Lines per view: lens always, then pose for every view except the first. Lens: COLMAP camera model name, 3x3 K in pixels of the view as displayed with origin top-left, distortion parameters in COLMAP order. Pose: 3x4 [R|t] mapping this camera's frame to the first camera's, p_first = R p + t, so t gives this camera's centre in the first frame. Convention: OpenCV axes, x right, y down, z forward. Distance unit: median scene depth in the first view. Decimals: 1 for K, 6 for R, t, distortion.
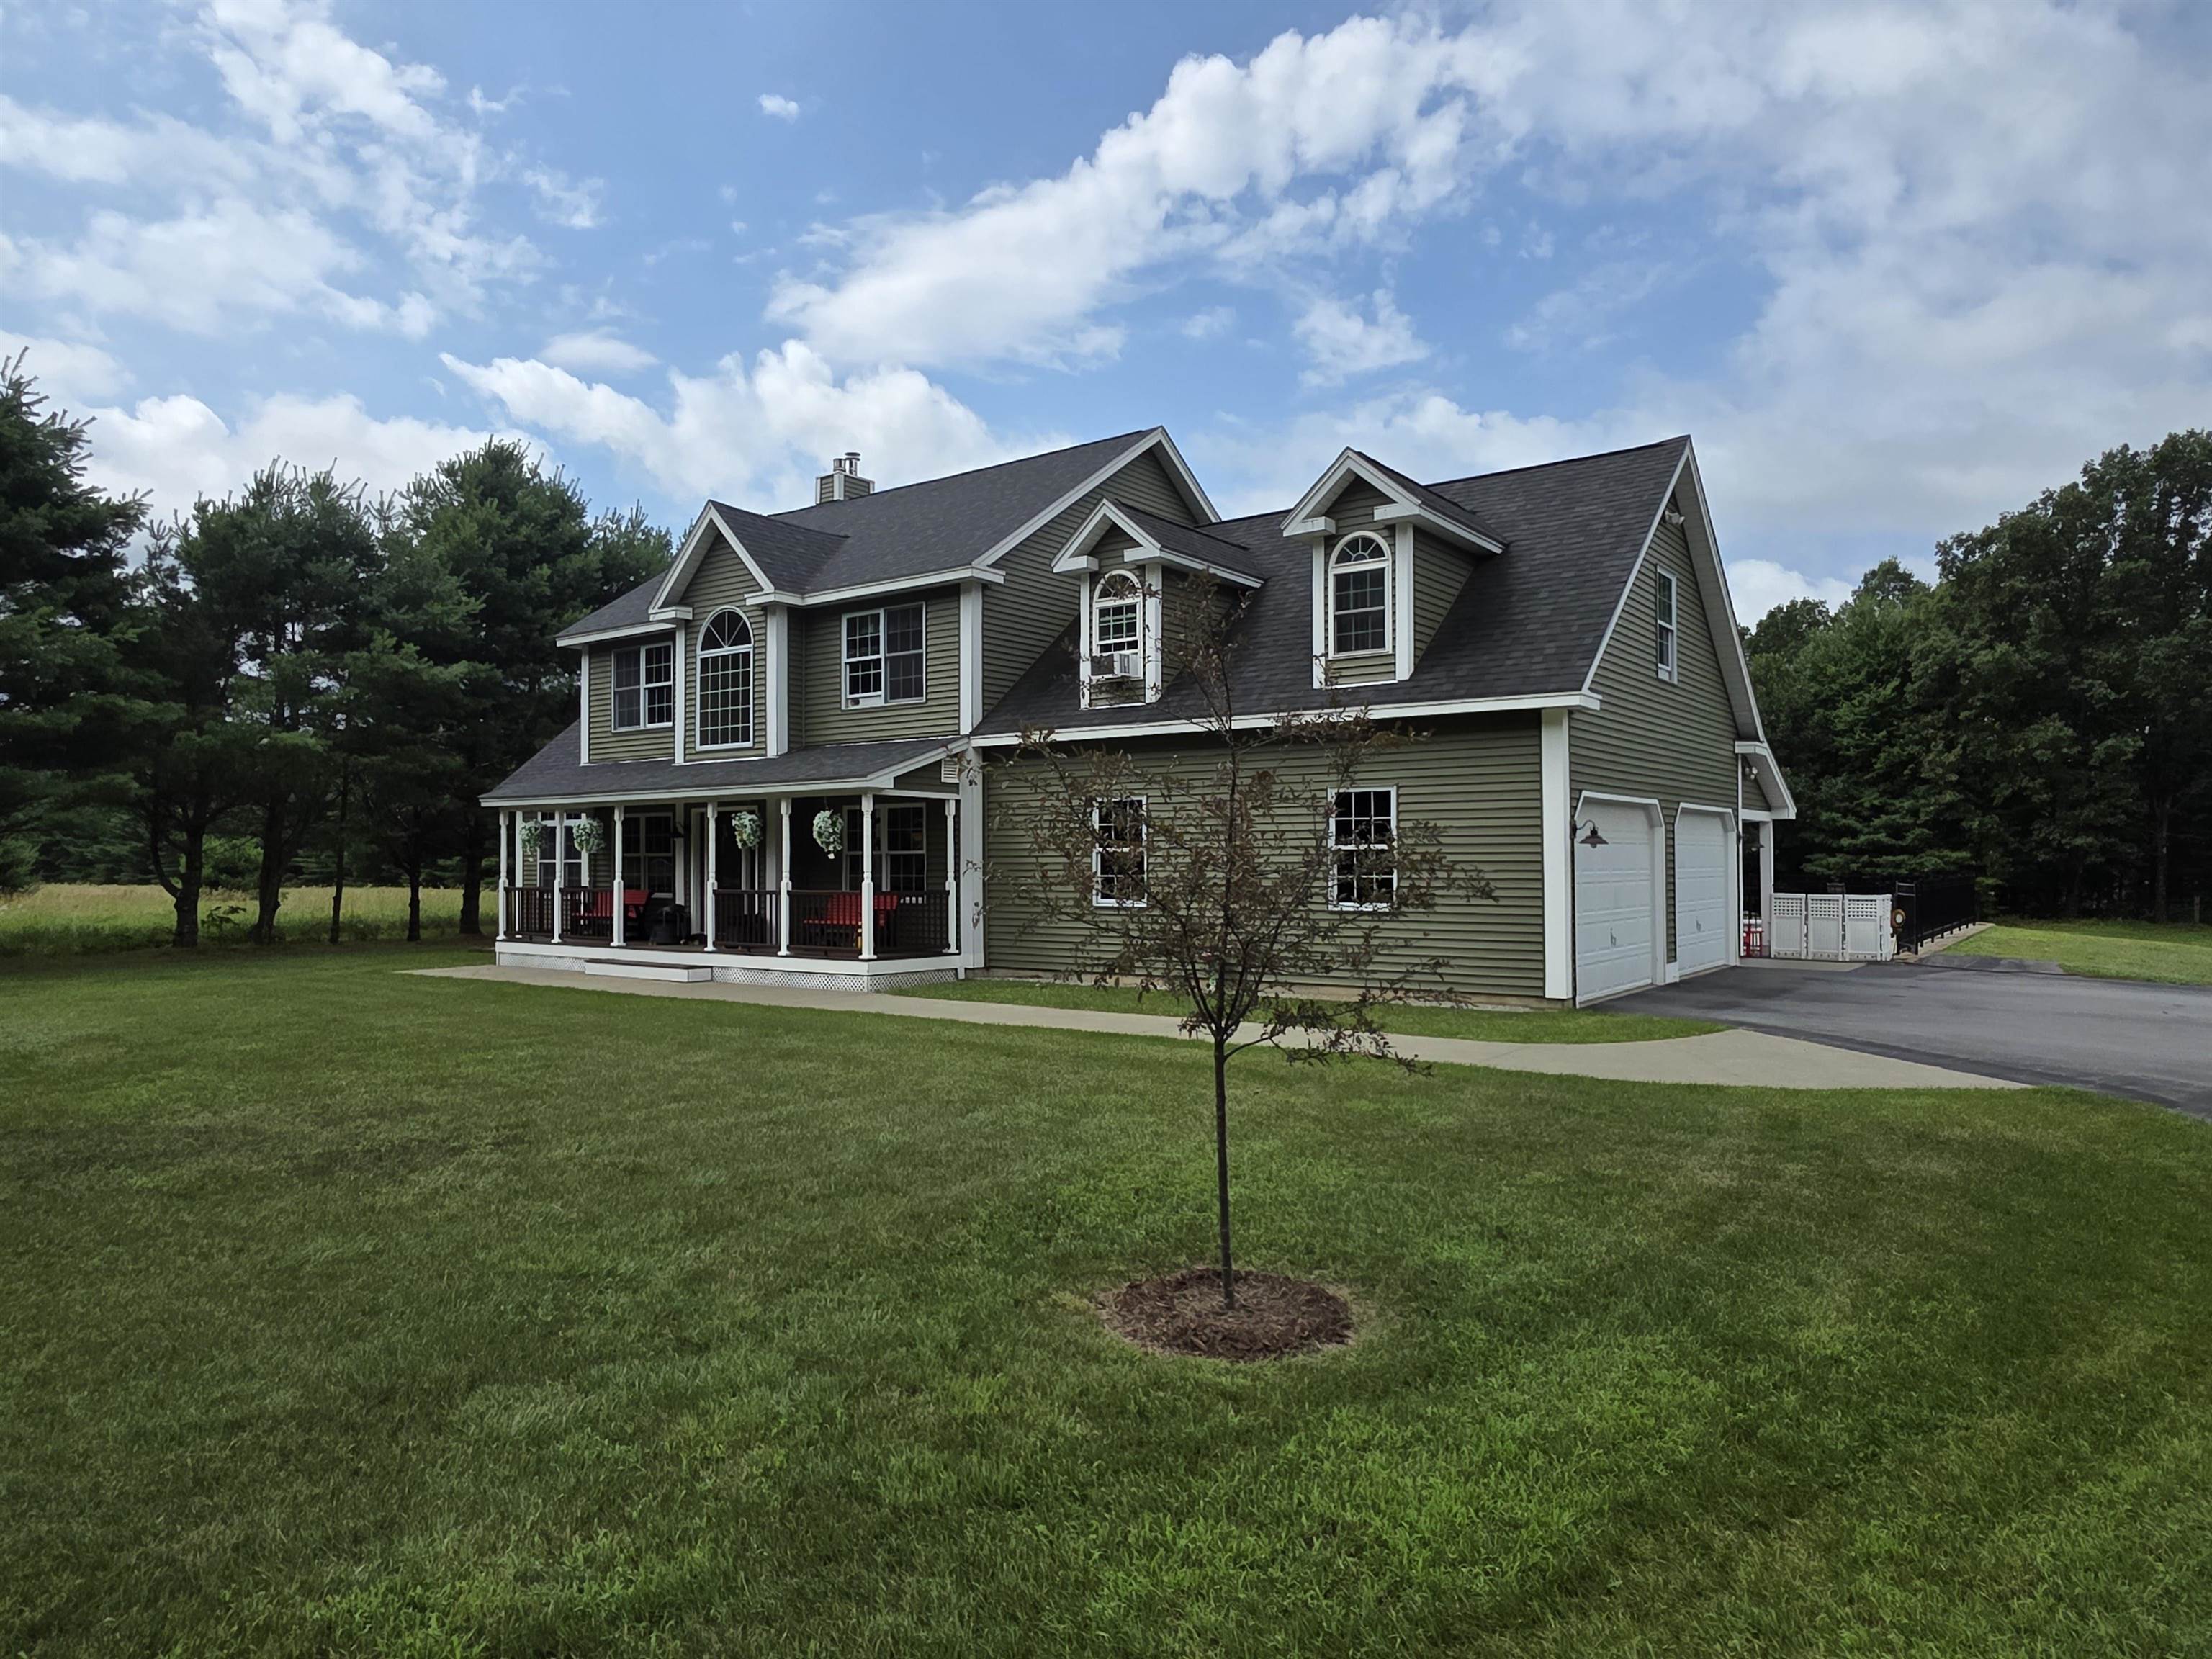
lens RADIAL K [[1389.5, 0, 1093.7], [0, 1389.5, 828.5], [0, 0, 1]] dist [0.001141, 0.000074]
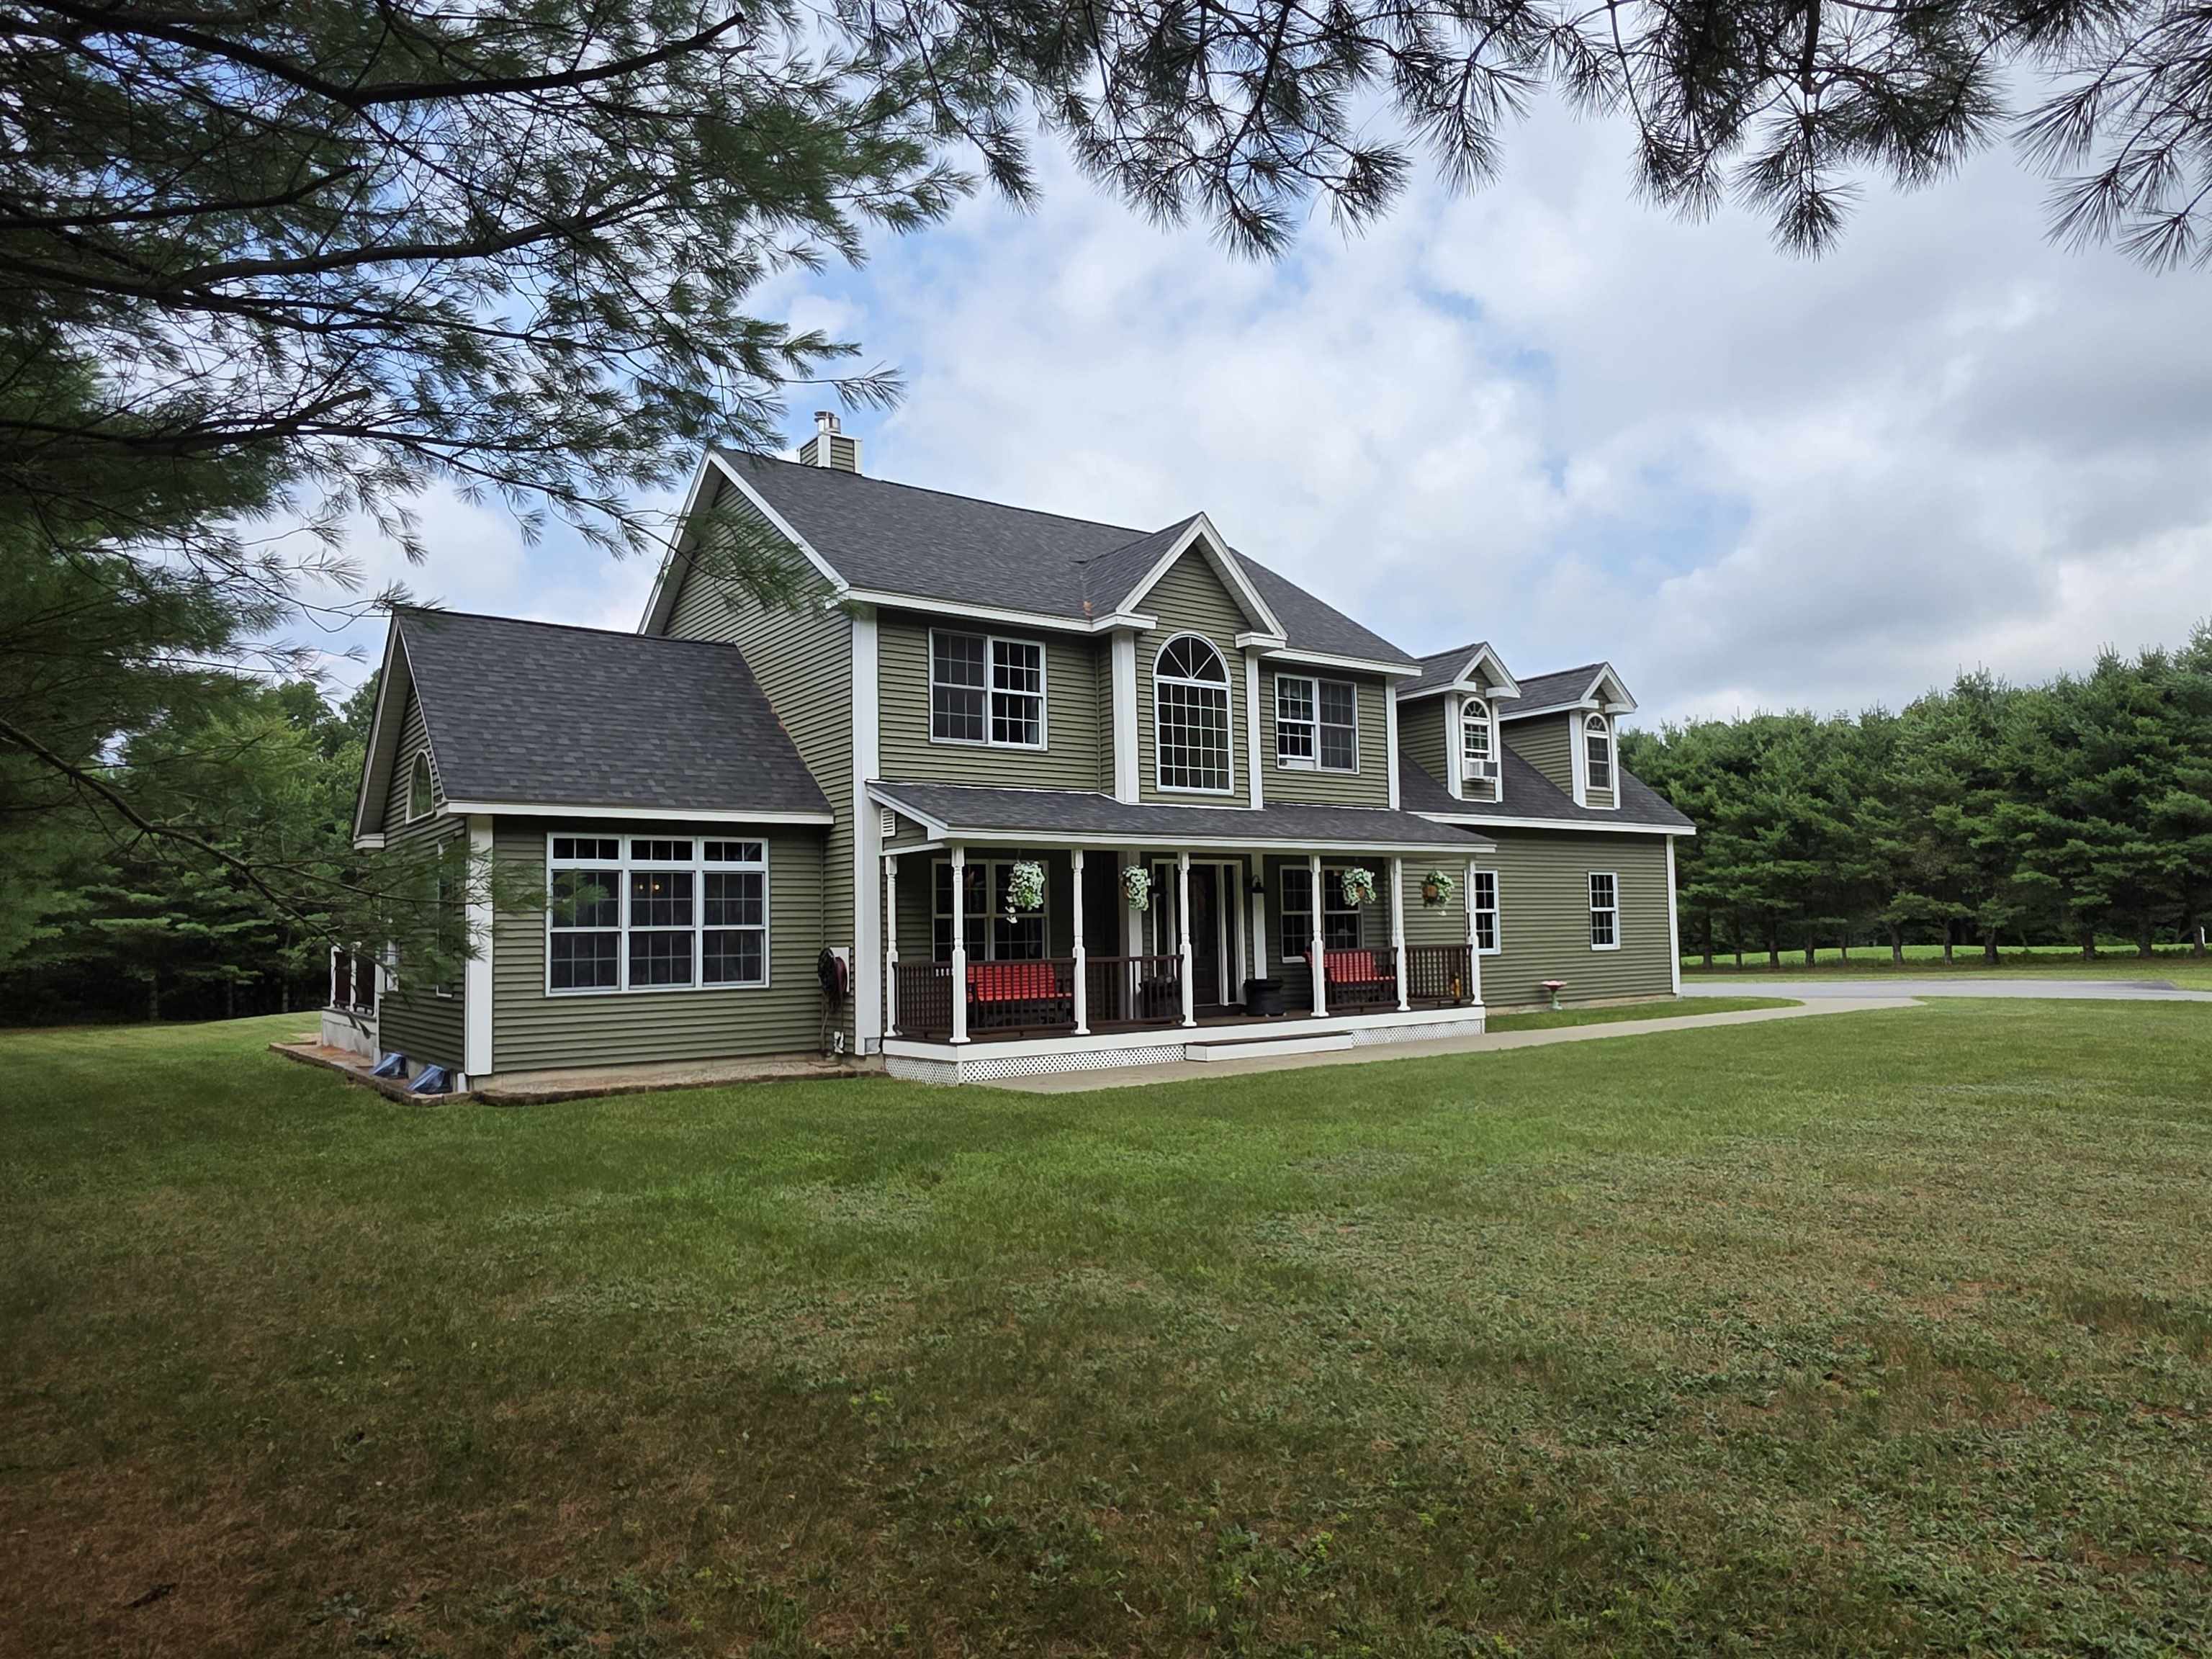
lens RADIAL K [[1389.5, 0, 1094.0], [0, 1389.5, 837.2], [0, 0, 1]] dist [0.001141, 0.000074]
pose [[0.293265, 0.061169, 0.954072, -1.140346], [-0.006378, 0.998054, -0.062028, 0.025846], [-0.956010, 0.012106, 0.293085, 0.817969]]
